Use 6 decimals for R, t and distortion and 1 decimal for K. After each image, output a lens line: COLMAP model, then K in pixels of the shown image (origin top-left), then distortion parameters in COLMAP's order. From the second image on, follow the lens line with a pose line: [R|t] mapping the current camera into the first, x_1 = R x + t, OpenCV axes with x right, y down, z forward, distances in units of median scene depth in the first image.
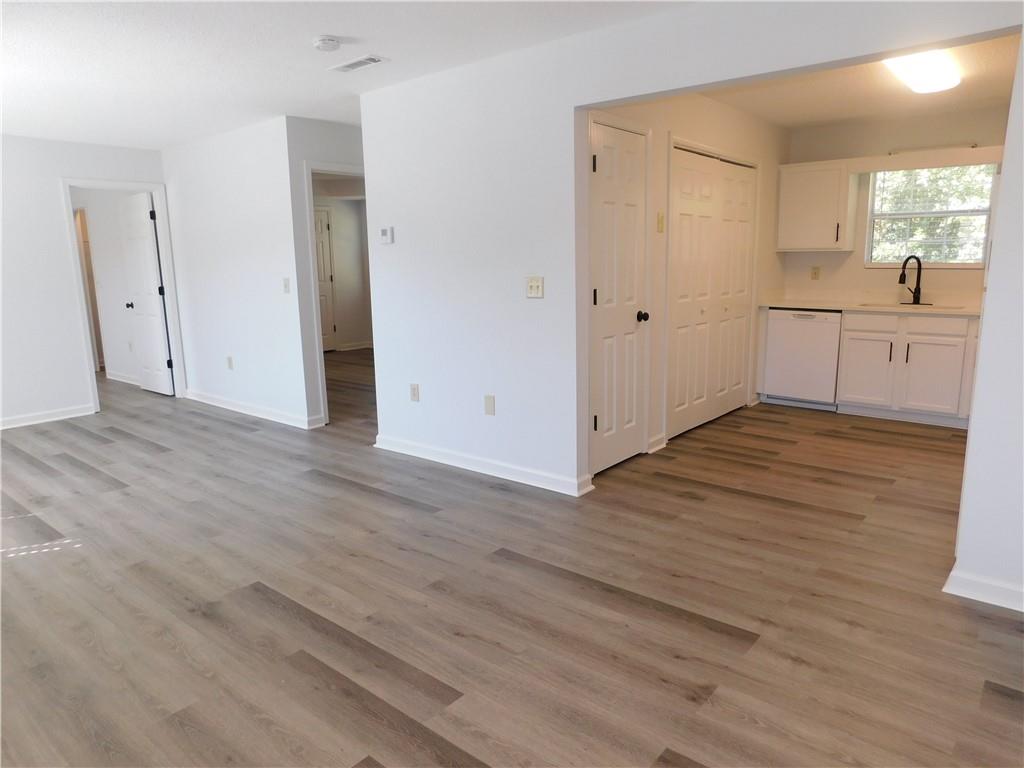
lens RADIAL K [[679.4, 0, 512.0], [0, 679.4, 384.0], [0, 0, 1]] dist [-0.063726, 0.048575]
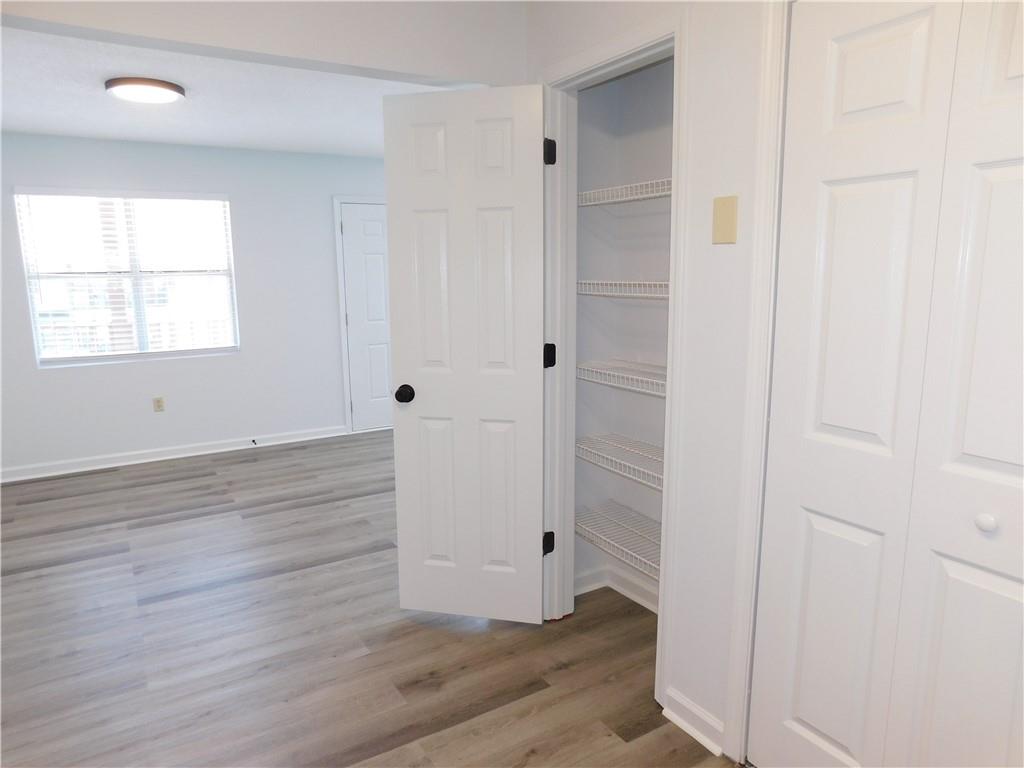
lens RADIAL K [[679.4, 0, 512.0], [0, 679.4, 384.0], [0, 0, 1]] dist [-0.063726, 0.048575]
pose [[-0.306859, 0.170514, -0.936356, 0.804138], [-0.170386, 0.958085, 0.230309, -0.265190], [0.936379, 0.230215, -0.264944, 1.222522]]
